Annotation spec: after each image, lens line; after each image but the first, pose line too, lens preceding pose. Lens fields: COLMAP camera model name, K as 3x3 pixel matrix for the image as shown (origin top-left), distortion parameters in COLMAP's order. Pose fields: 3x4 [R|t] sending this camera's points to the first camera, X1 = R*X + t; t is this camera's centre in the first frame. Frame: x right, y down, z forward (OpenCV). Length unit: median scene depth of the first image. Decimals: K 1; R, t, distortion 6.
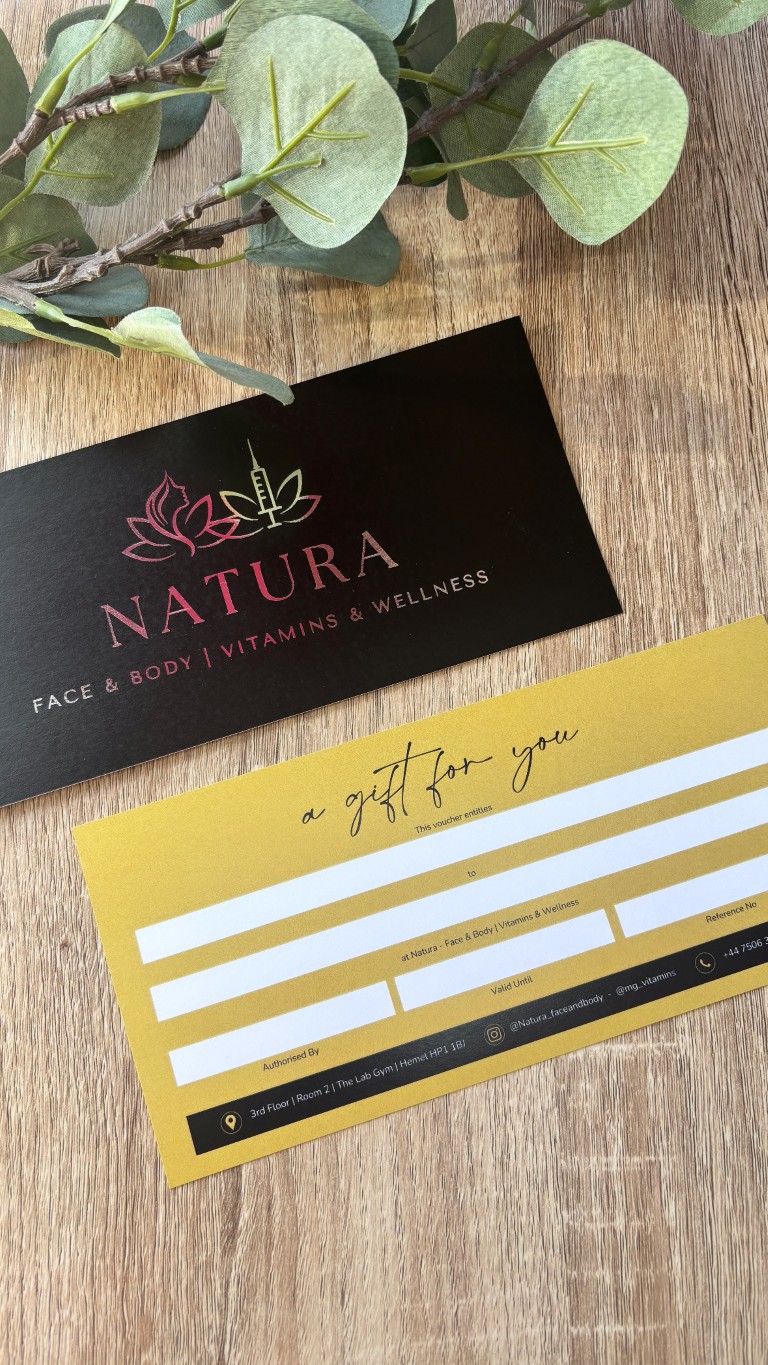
lens RADIAL K [[1074.2, 0, 340.3], [0, 1074.2, 694.5], [0, 0, 1]] dist [-0.009738, -0.013558]
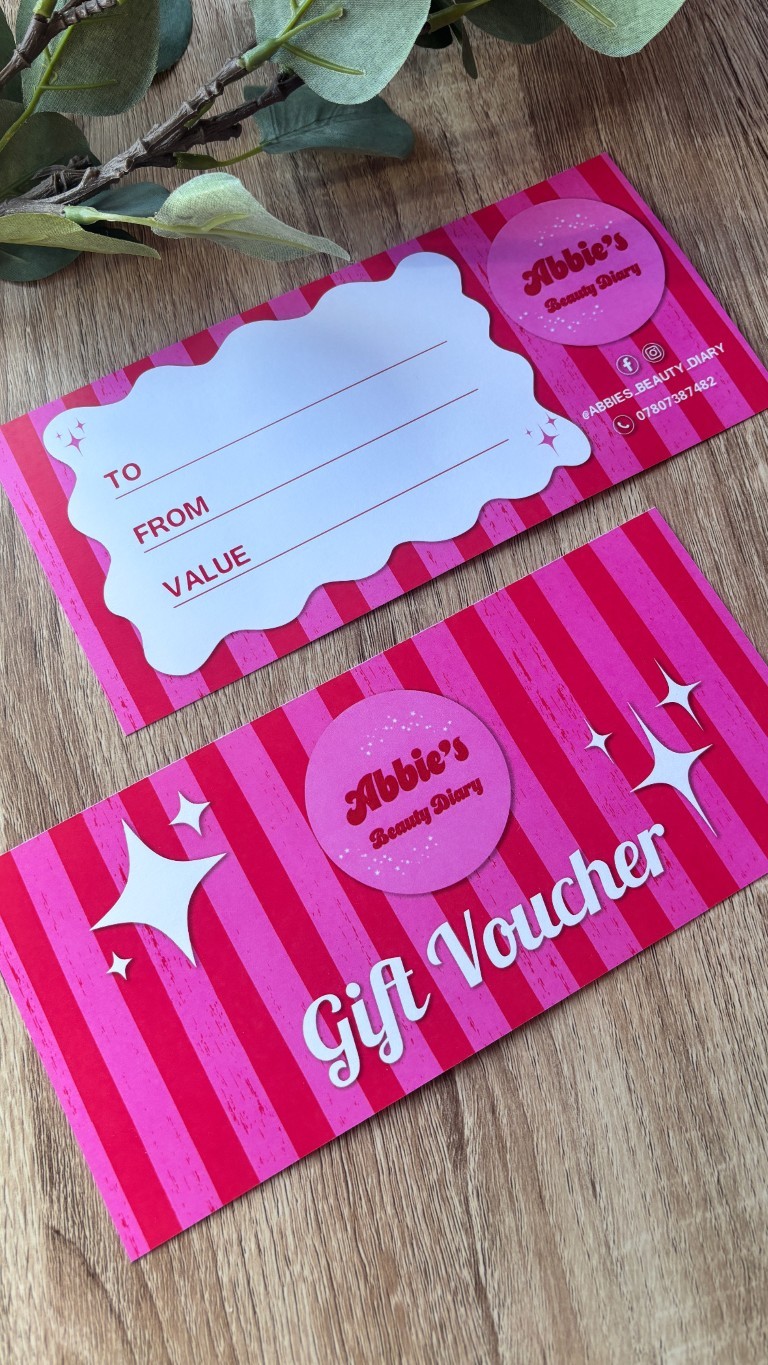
lens RADIAL K [[1074.2, 0, 355.5], [0, 1074.2, 706.7], [0, 0, 1]] dist [-0.009738, -0.013558]
pose [[0.982812, -0.177510, 0.050699, -0.149503], [0.180006, 0.982402, -0.049834, 0.150670], [-0.040961, 0.058103, 0.997470, 0.069636]]
